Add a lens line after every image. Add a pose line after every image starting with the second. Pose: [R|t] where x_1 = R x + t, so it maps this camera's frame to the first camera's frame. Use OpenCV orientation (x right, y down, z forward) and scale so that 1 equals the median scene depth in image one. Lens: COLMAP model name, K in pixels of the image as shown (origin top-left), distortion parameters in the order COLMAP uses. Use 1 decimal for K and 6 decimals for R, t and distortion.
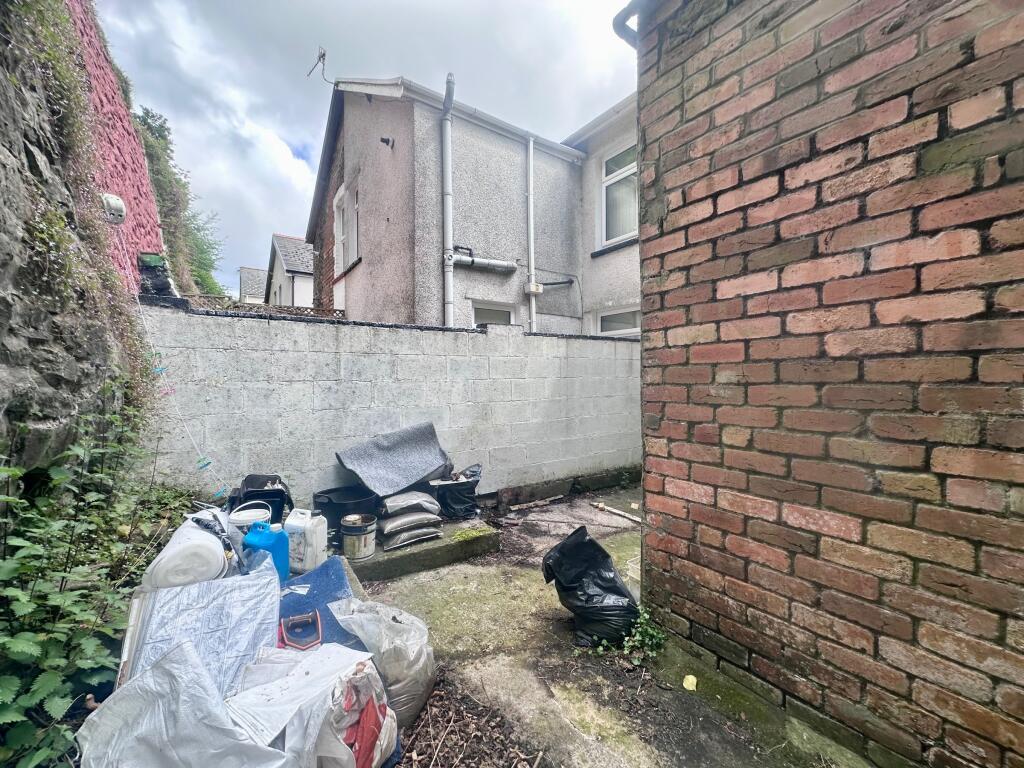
lens RADIAL K [[408.8, 0, 511.5], [0, 408.8, 383.7], [0, 0, 1]] dist [-0.005535, 0.001321]
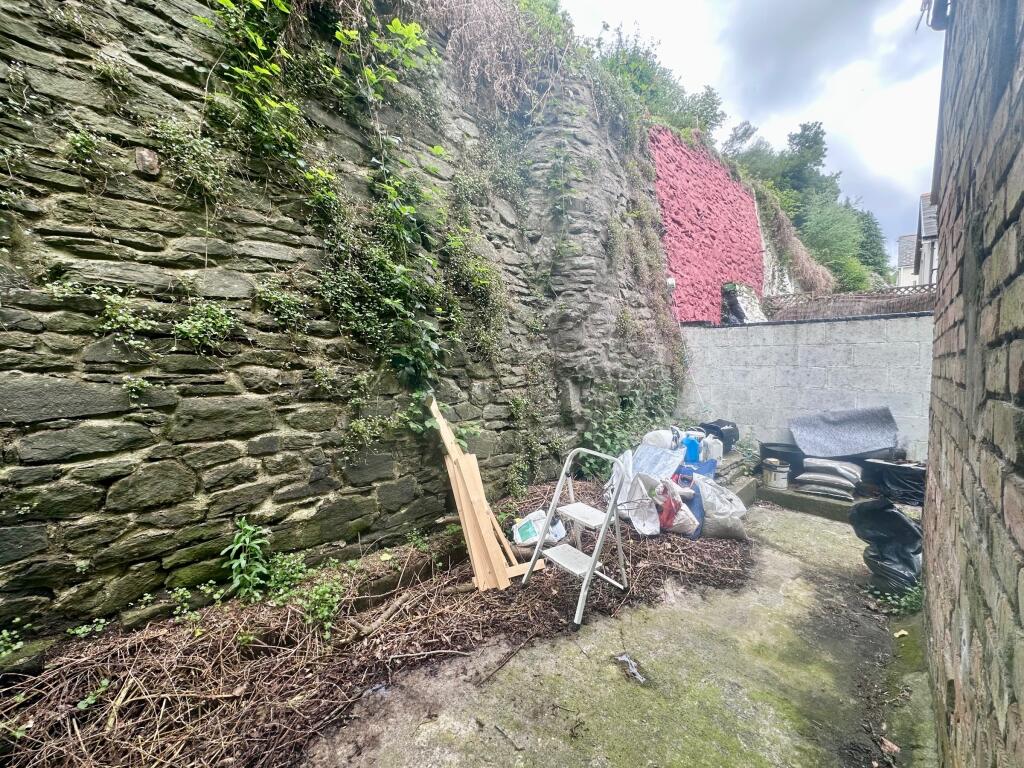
lens RADIAL K [[408.8, 0, 512.3], [0, 408.8, 381.2], [0, 0, 1]] dist [-0.005535, 0.001321]
pose [[0.183761, 0.050541, -0.981671, 0.812285], [-0.008788, 0.998722, 0.049773, -0.017871], [0.982932, -0.000519, 0.183970, -0.178752]]
